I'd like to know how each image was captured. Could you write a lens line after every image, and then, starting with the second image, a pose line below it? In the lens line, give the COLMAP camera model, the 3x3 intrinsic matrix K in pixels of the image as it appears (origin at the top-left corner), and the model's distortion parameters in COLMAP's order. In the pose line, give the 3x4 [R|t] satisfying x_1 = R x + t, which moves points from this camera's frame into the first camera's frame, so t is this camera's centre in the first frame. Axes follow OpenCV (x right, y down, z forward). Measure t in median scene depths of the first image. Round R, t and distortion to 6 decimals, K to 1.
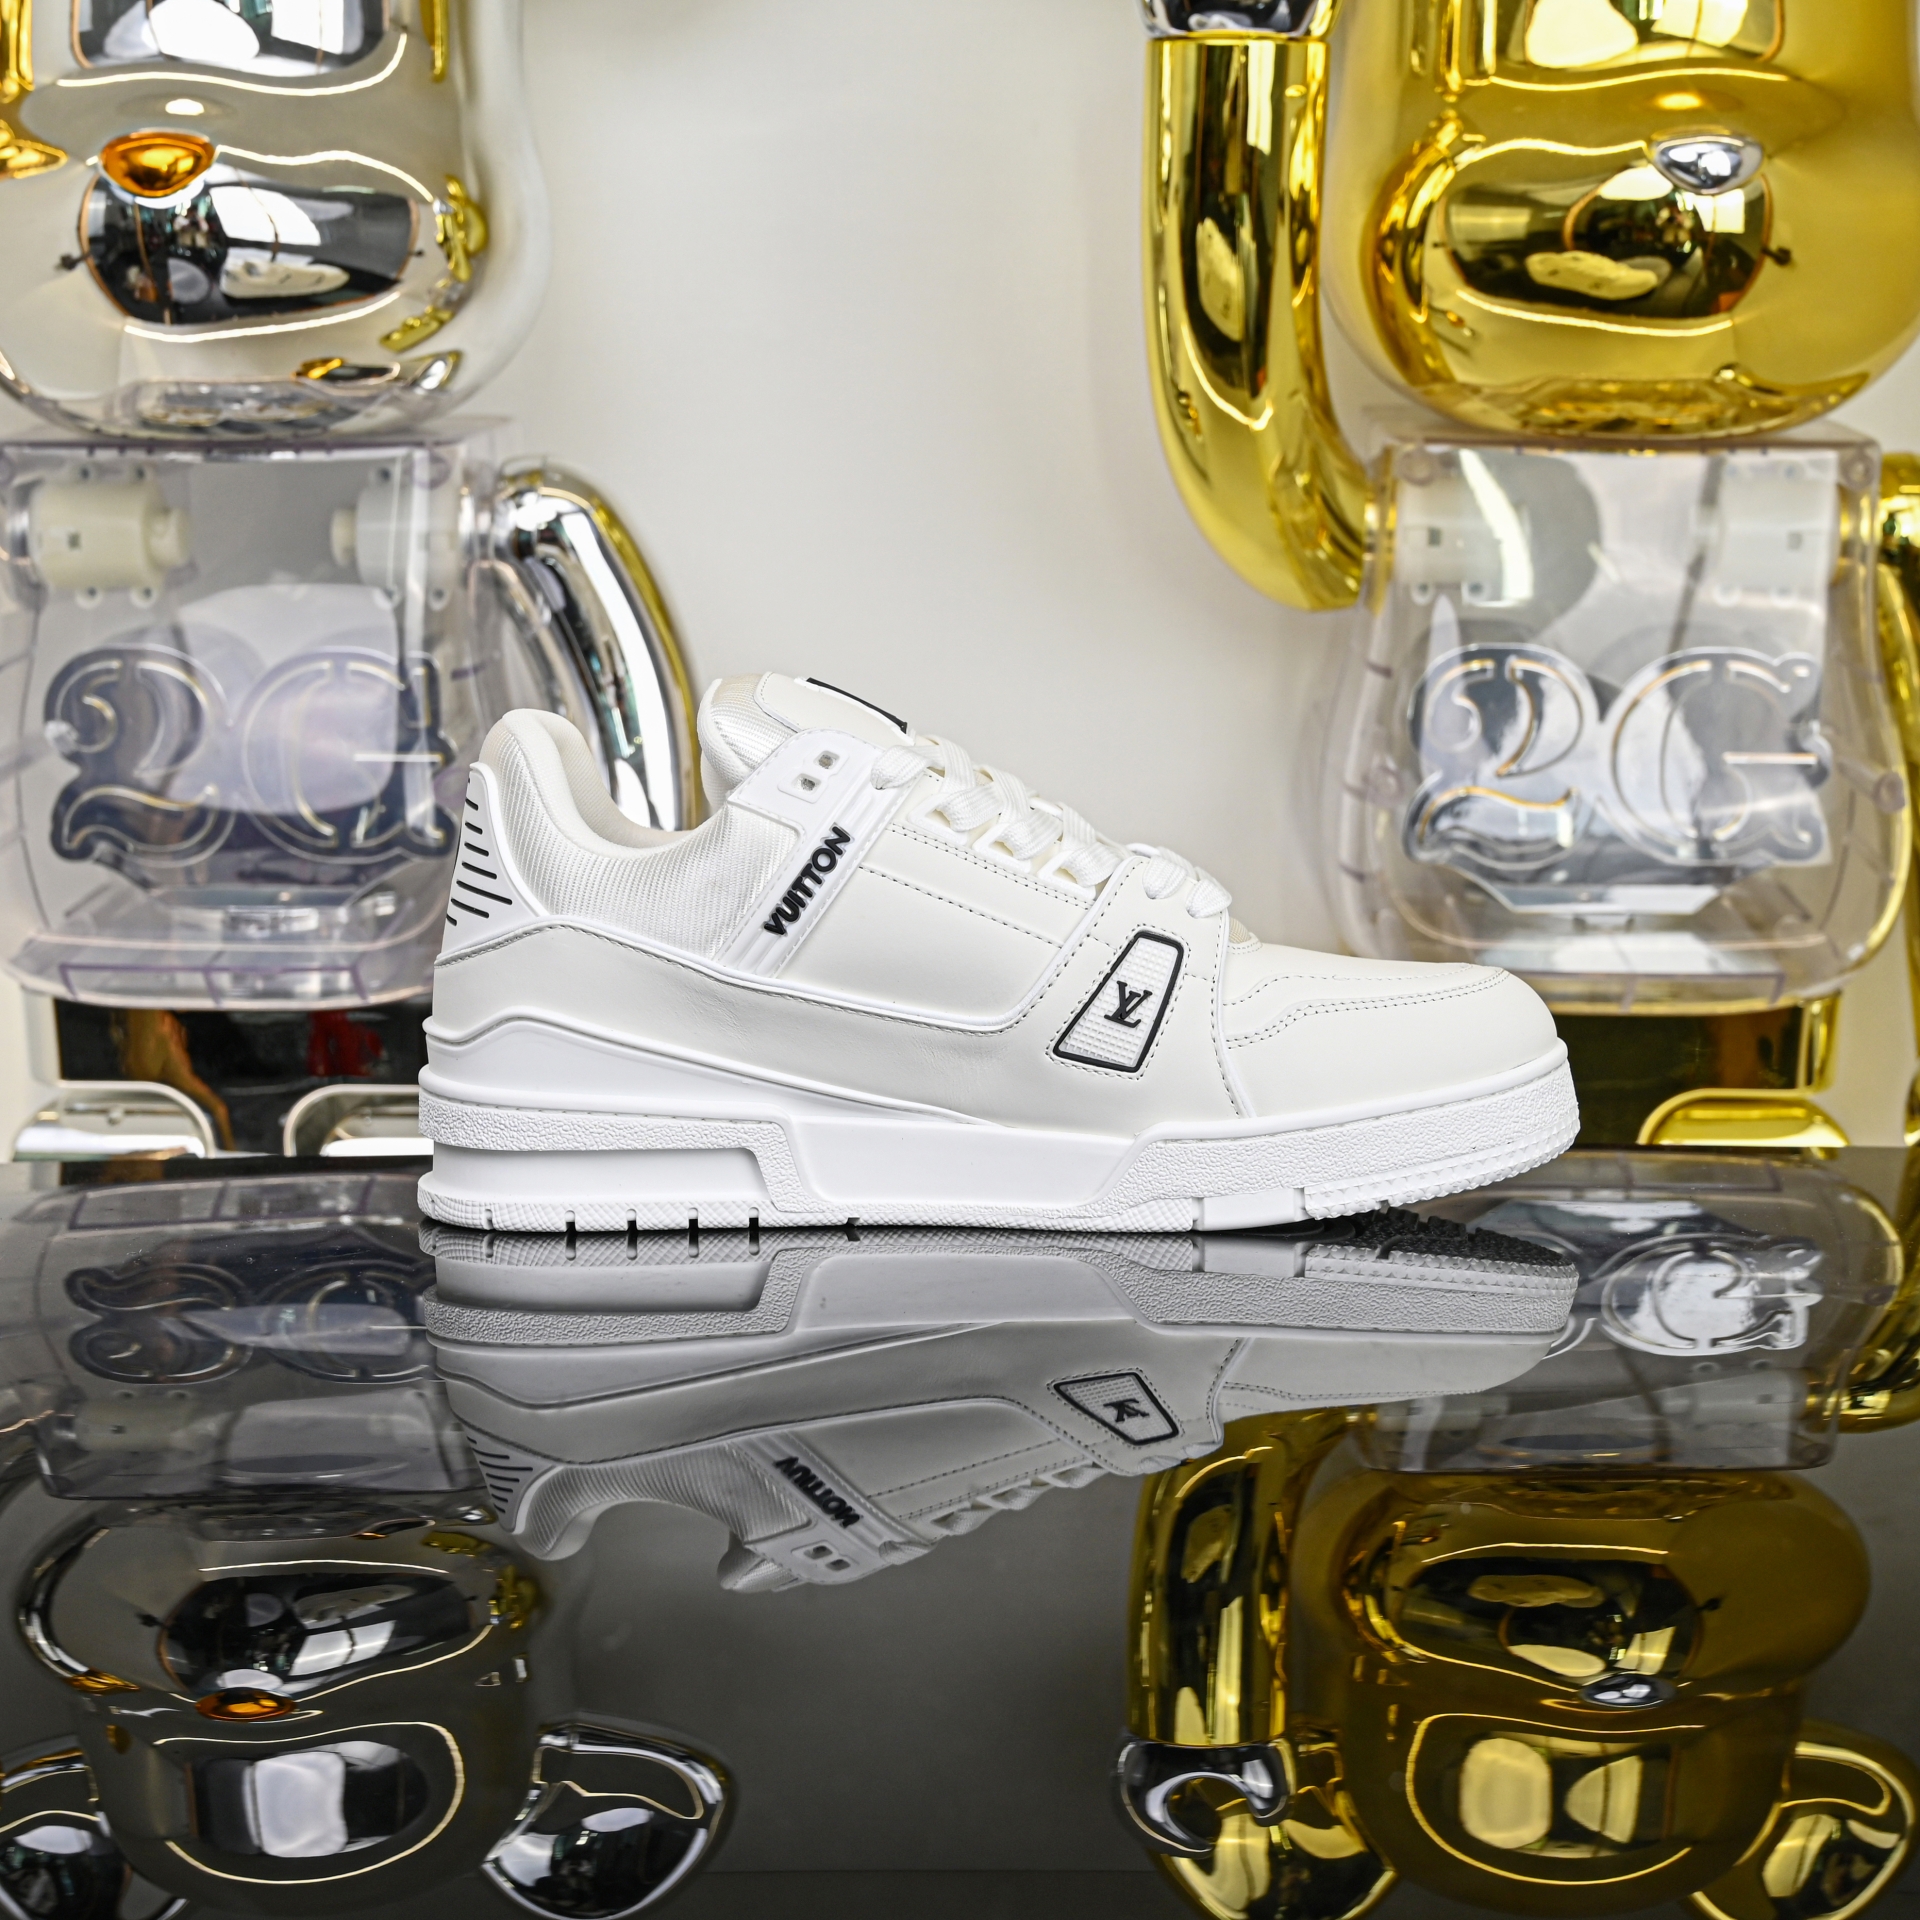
lens RADIAL K [[4025.9, 0, 960.0], [0, 4025.9, 960.0], [0, 0, 1]] dist [0.031845, 6.408768]
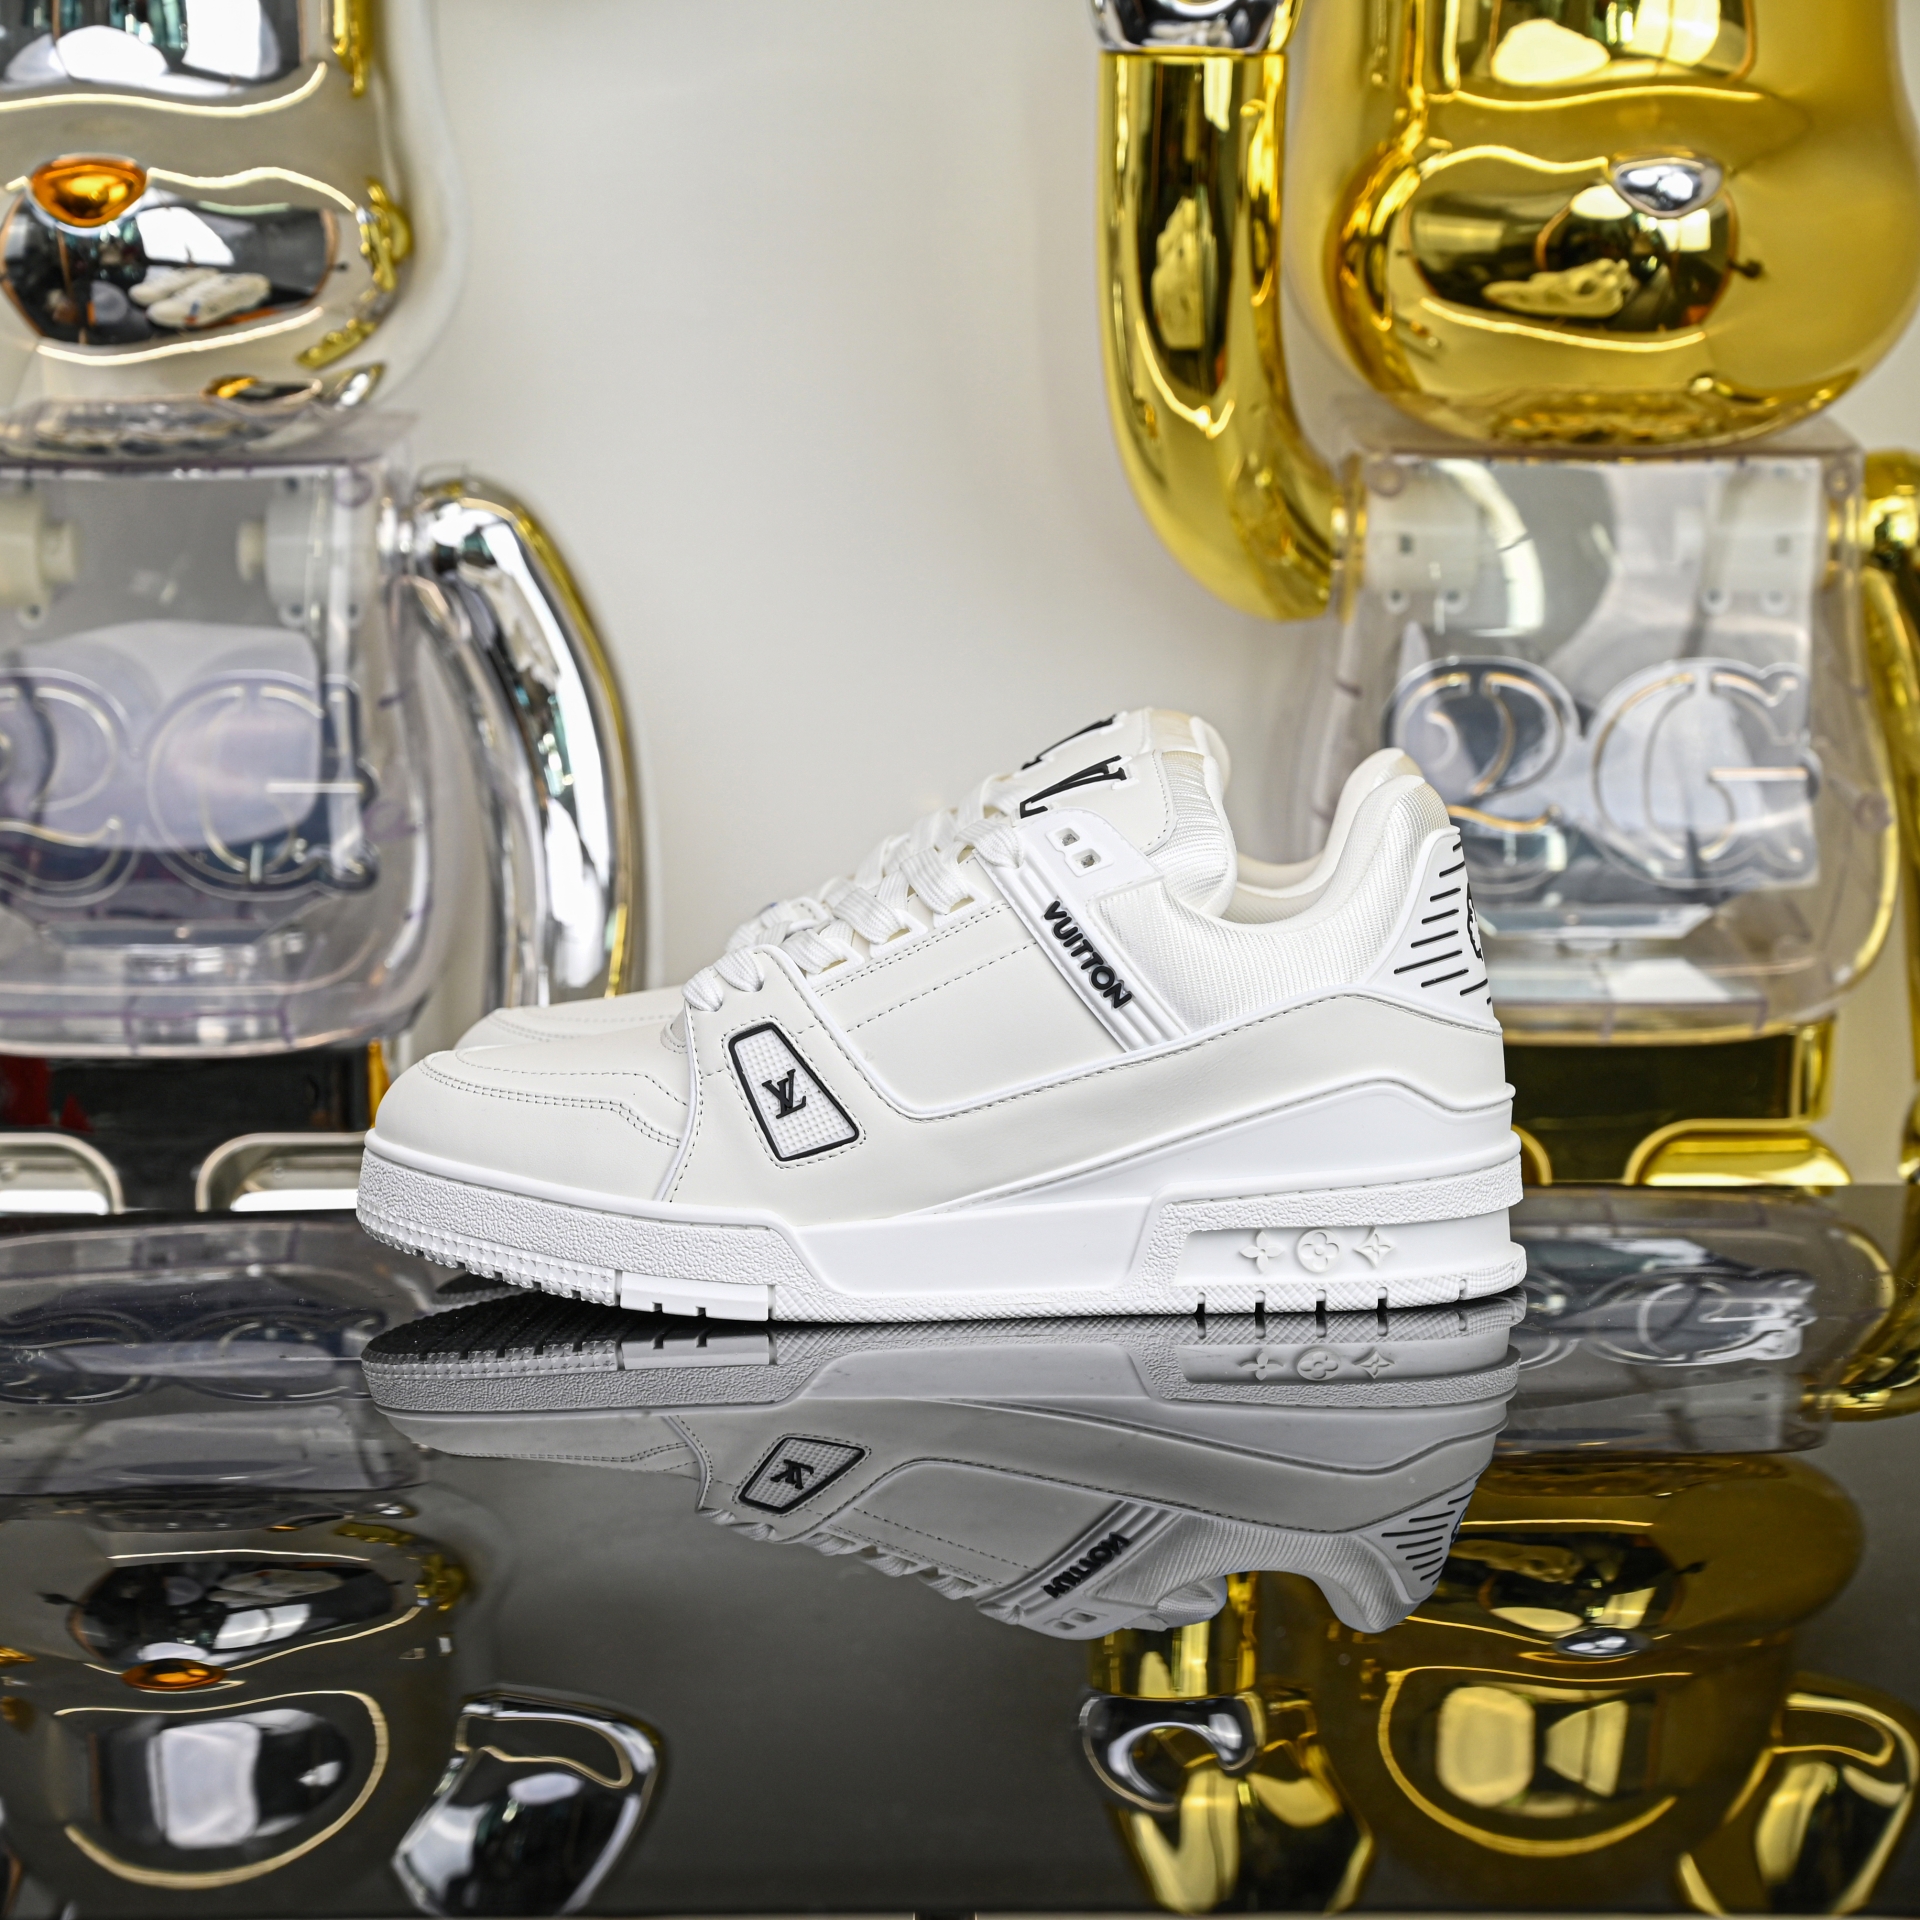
lens RADIAL K [[7726.4, 0, 958.8], [0, 7726.4, 1013.9], [0, 0, 1]] dist [2.188650, 1.016793]
pose [[0.999222, -0.011001, 0.037861, -0.059991], [0.010382, 0.999810, 0.016493, -0.026543], [-0.038035, -0.016087, 0.999147, -0.859978]]
